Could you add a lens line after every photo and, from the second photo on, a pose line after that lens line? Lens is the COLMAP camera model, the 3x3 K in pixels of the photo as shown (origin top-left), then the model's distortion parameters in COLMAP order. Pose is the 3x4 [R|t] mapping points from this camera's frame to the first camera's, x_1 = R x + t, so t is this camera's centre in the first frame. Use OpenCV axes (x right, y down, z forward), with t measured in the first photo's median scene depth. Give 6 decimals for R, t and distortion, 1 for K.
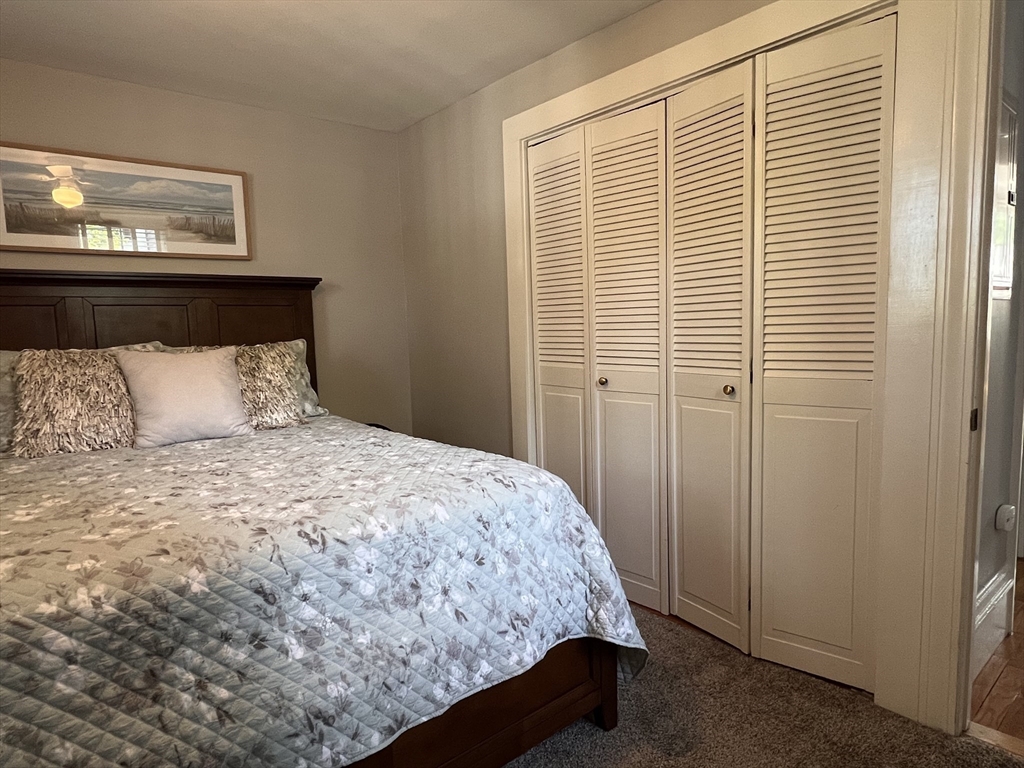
lens RADIAL K [[611.5, 0, 512.0], [0, 611.5, 384.0], [0, 0, 1]] dist [-0.003203, -0.000928]
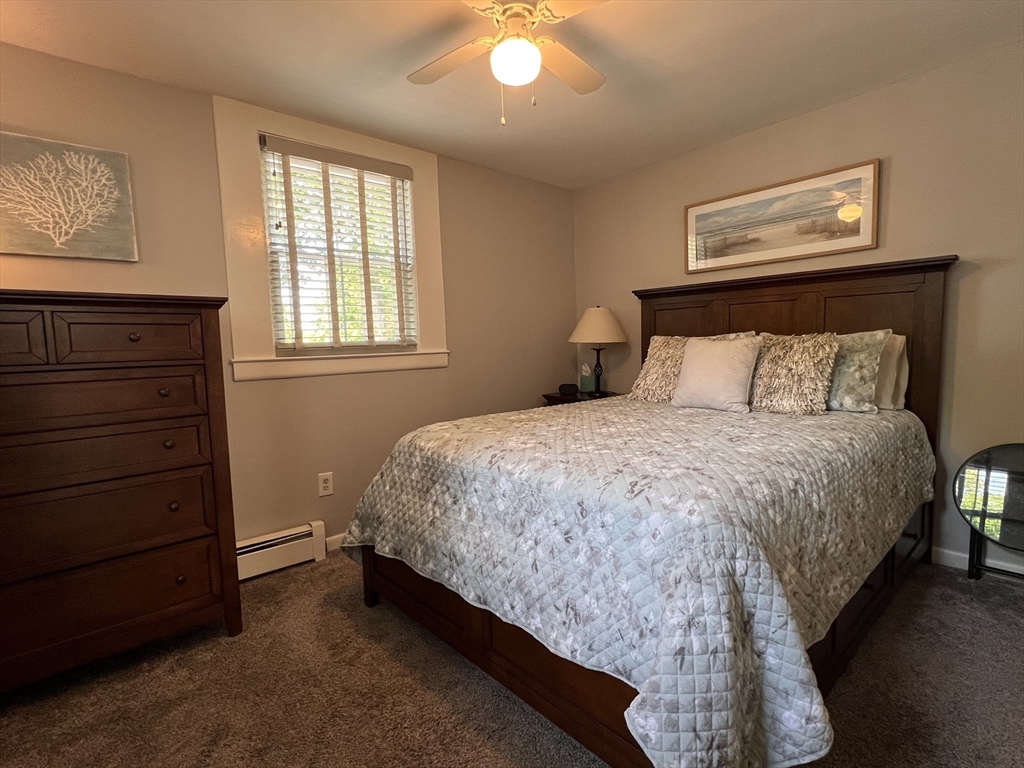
lens RADIAL K [[491.3, 0, 511.4], [0, 491.3, 386.4], [0, 0, 1]] dist [0.002155, 0.000387]
pose [[0.032438, 0.119991, -0.992245, 0.834178], [-0.066725, 0.990813, 0.117637, -0.082063], [0.997244, 0.062391, 0.040146, 0.897939]]
